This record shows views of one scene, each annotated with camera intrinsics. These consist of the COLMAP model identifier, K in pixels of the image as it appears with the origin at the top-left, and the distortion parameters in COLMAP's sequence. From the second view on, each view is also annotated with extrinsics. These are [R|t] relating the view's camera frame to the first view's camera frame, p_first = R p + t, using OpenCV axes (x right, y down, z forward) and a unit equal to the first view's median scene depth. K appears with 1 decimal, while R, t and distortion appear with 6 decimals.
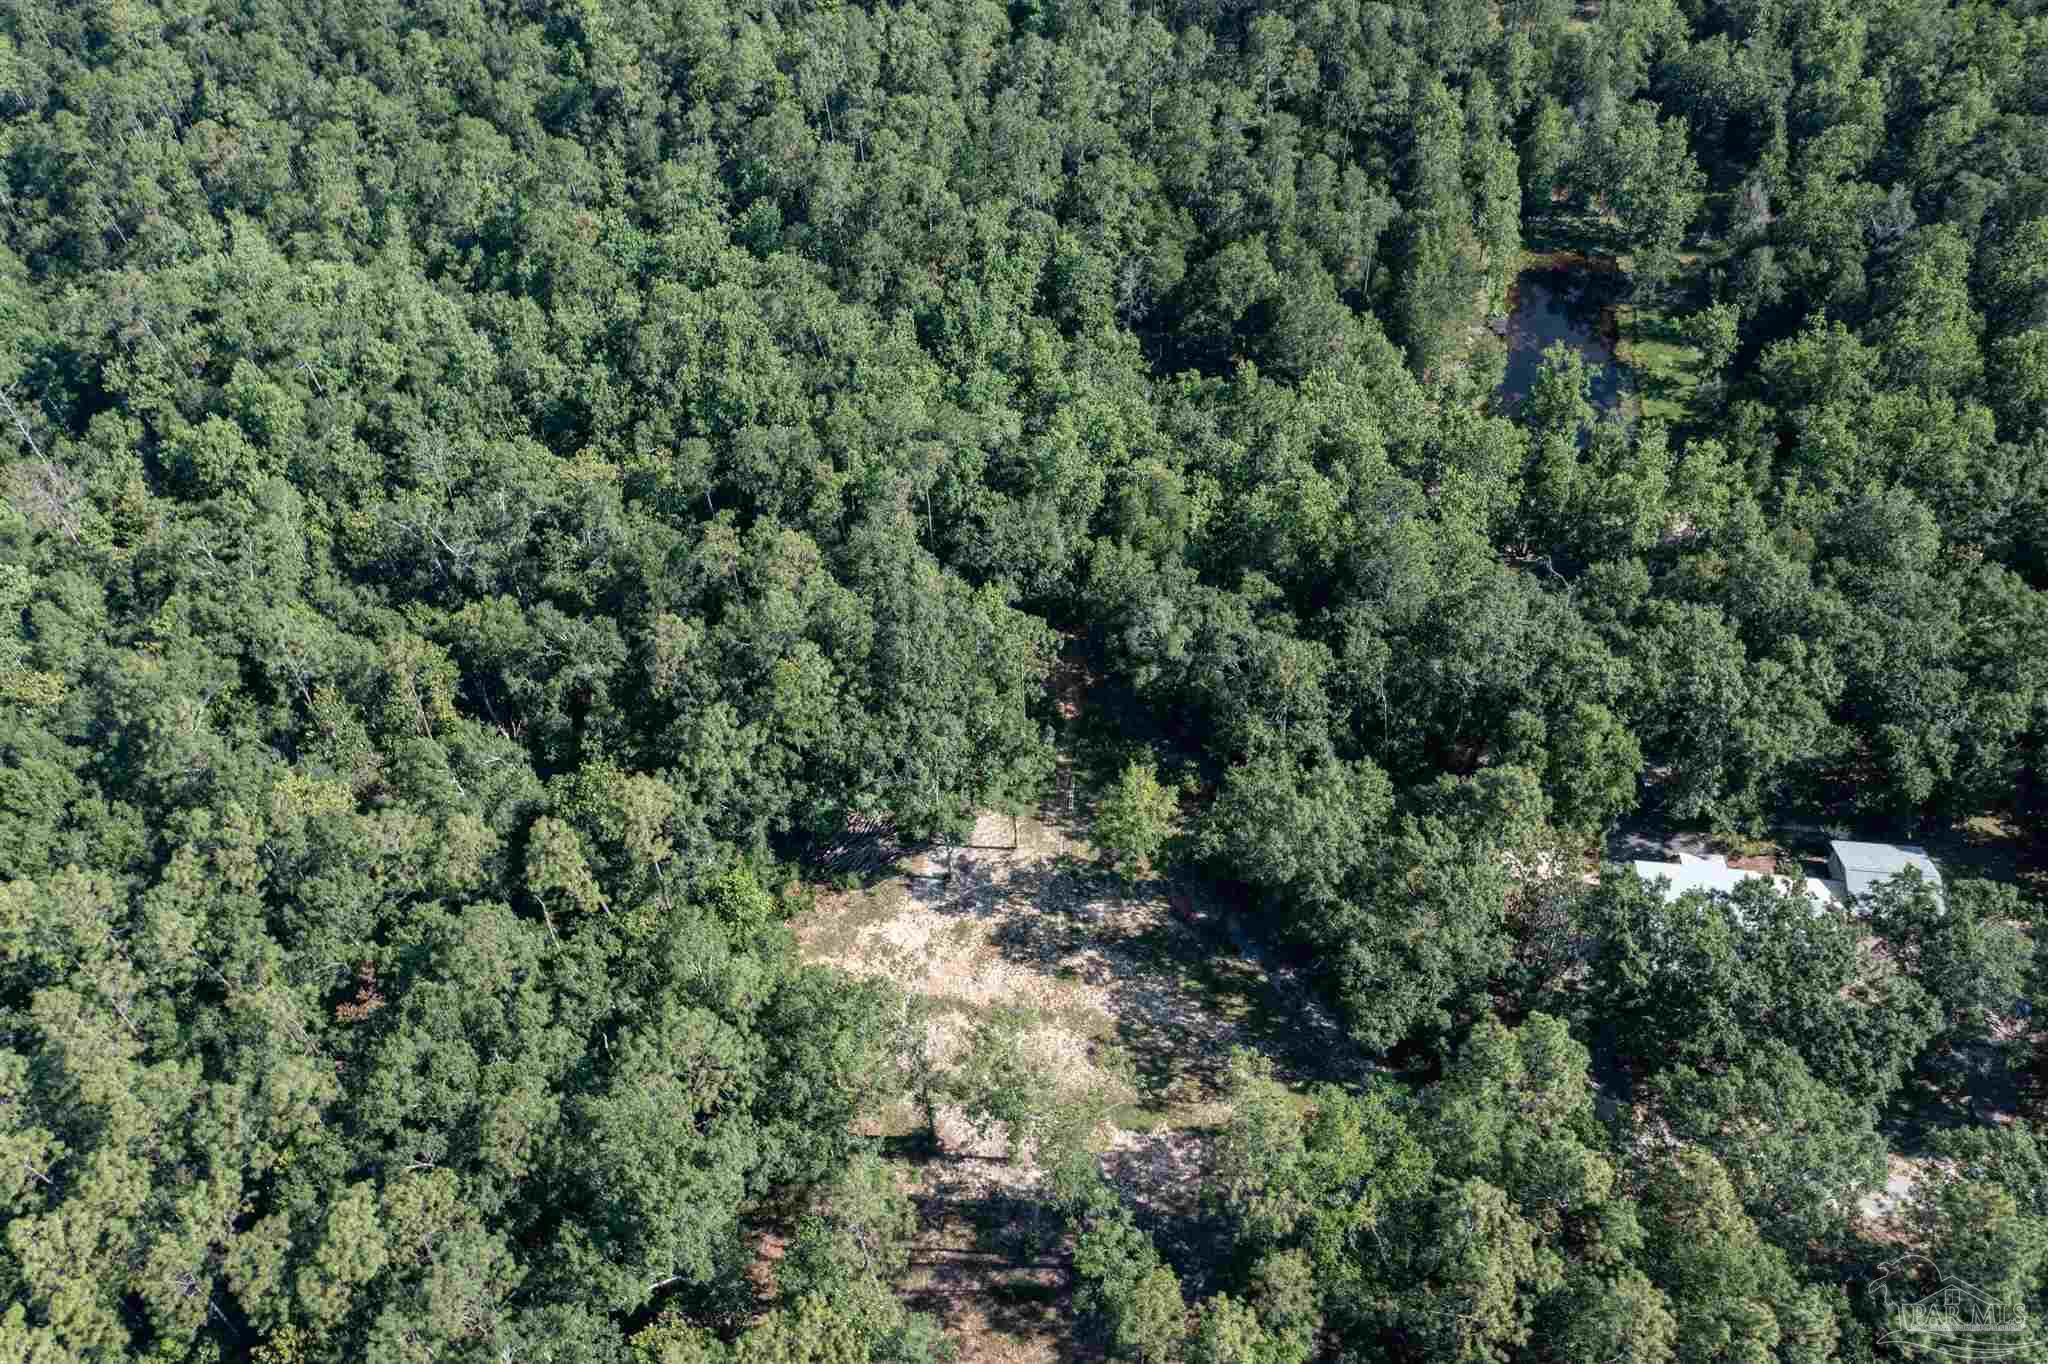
lens RADIAL K [[1630.0, 0, 1018.5], [0, 1630.0, 677.3], [0, 0, 1]] dist [-0.013278, 0.004699]
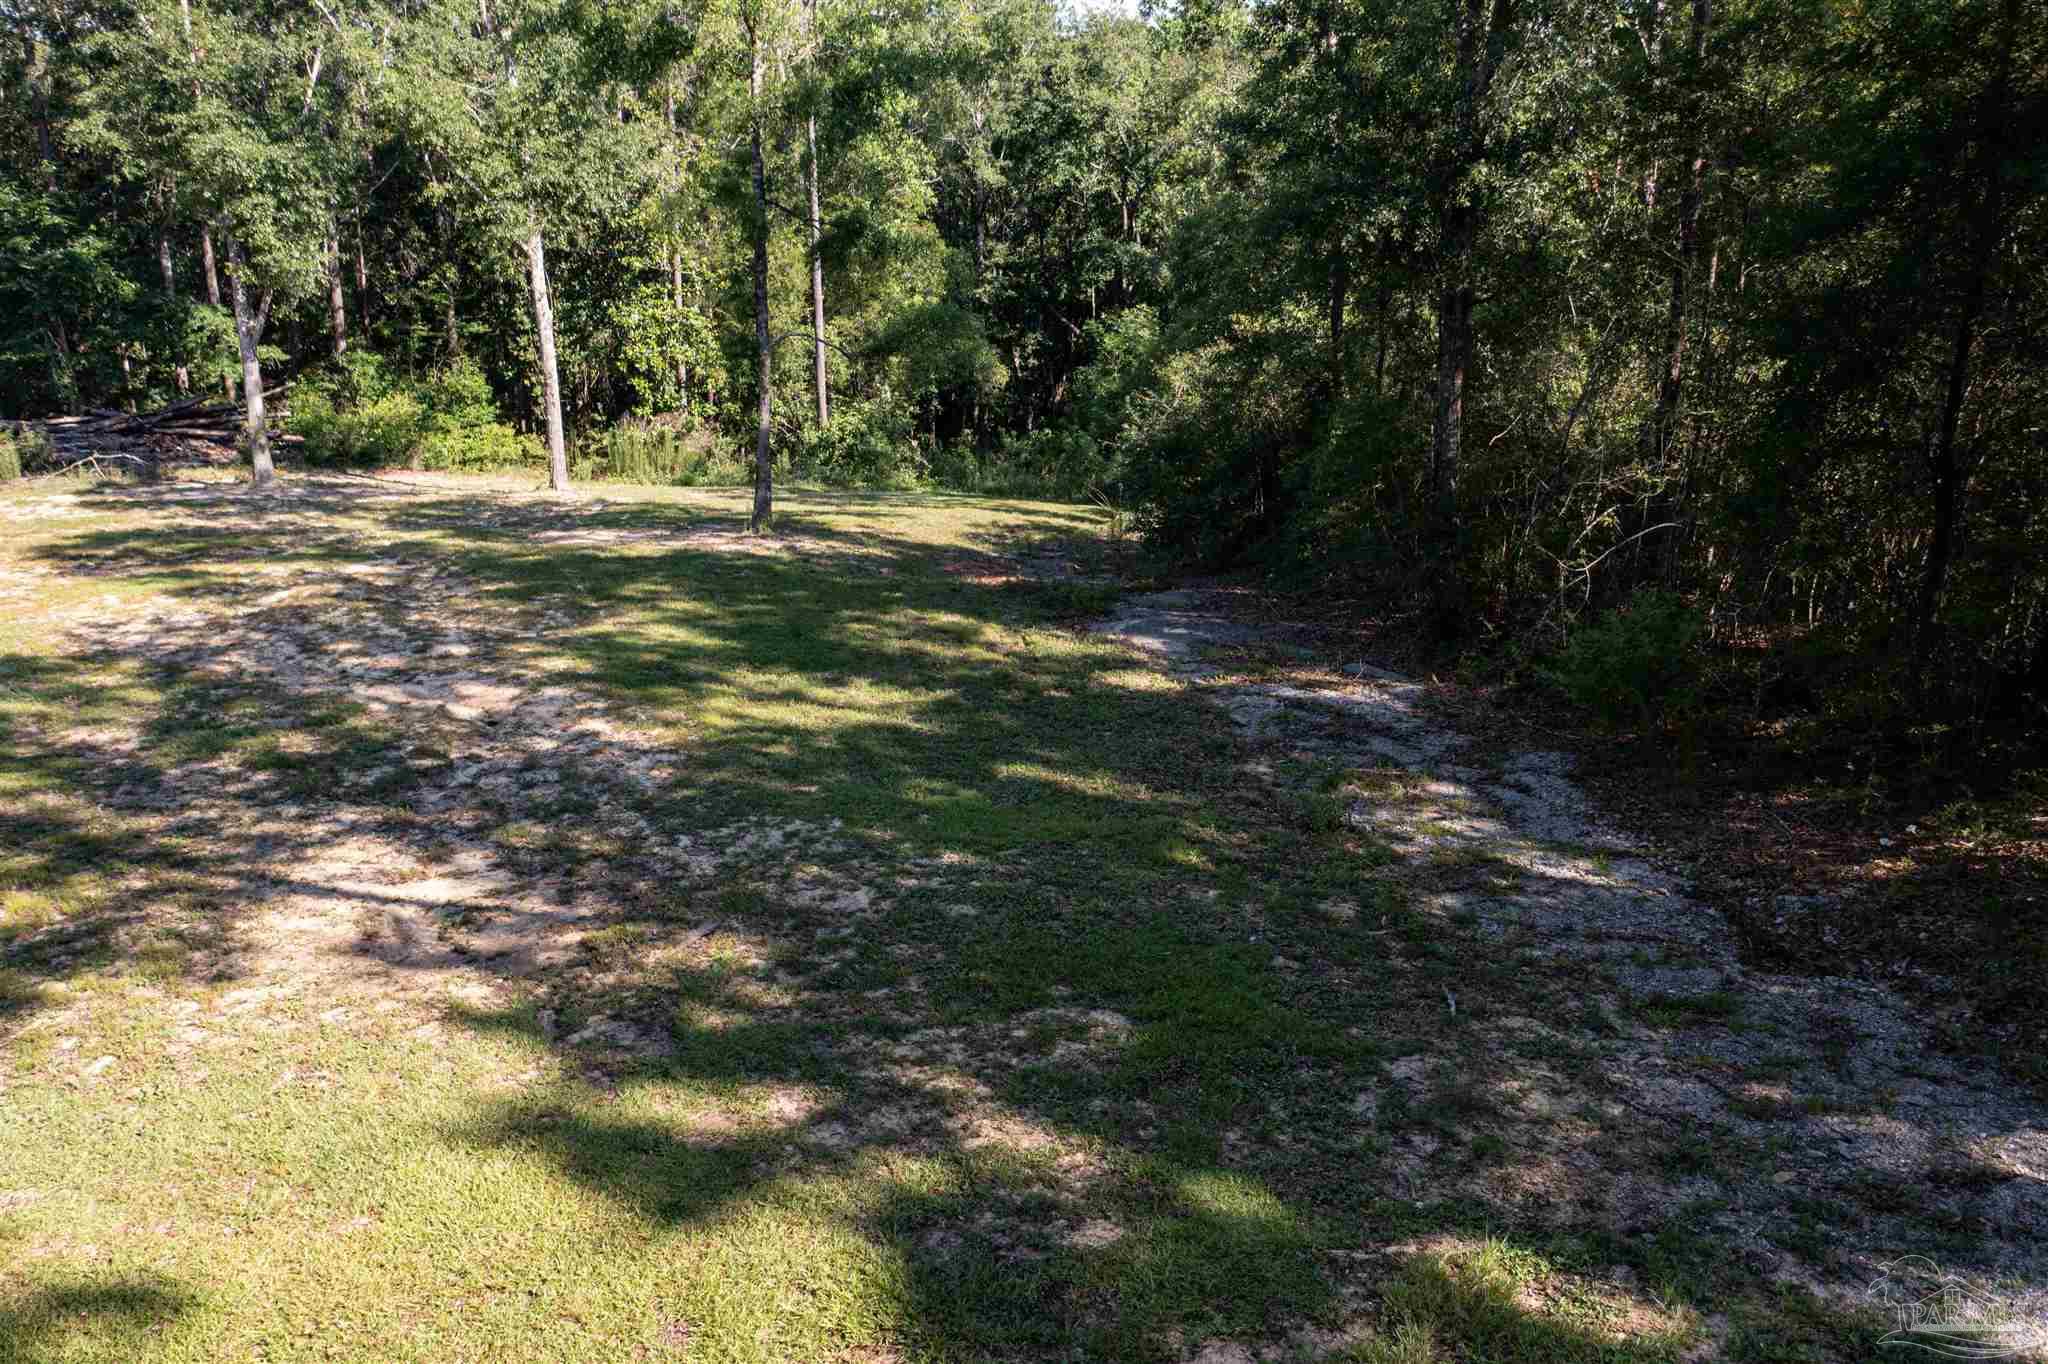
lens RADIAL K [[1630.0, 0, 1031.6], [0, 1630.0, 667.2], [0, 0, 1]] dist [-0.013278, 0.004699]
pose [[0.922530, 0.135431, -0.361383, 0.175608], [-0.296373, 0.848388, -0.438635, 0.227211], [0.247188, 0.511757, 0.822802, 0.828785]]
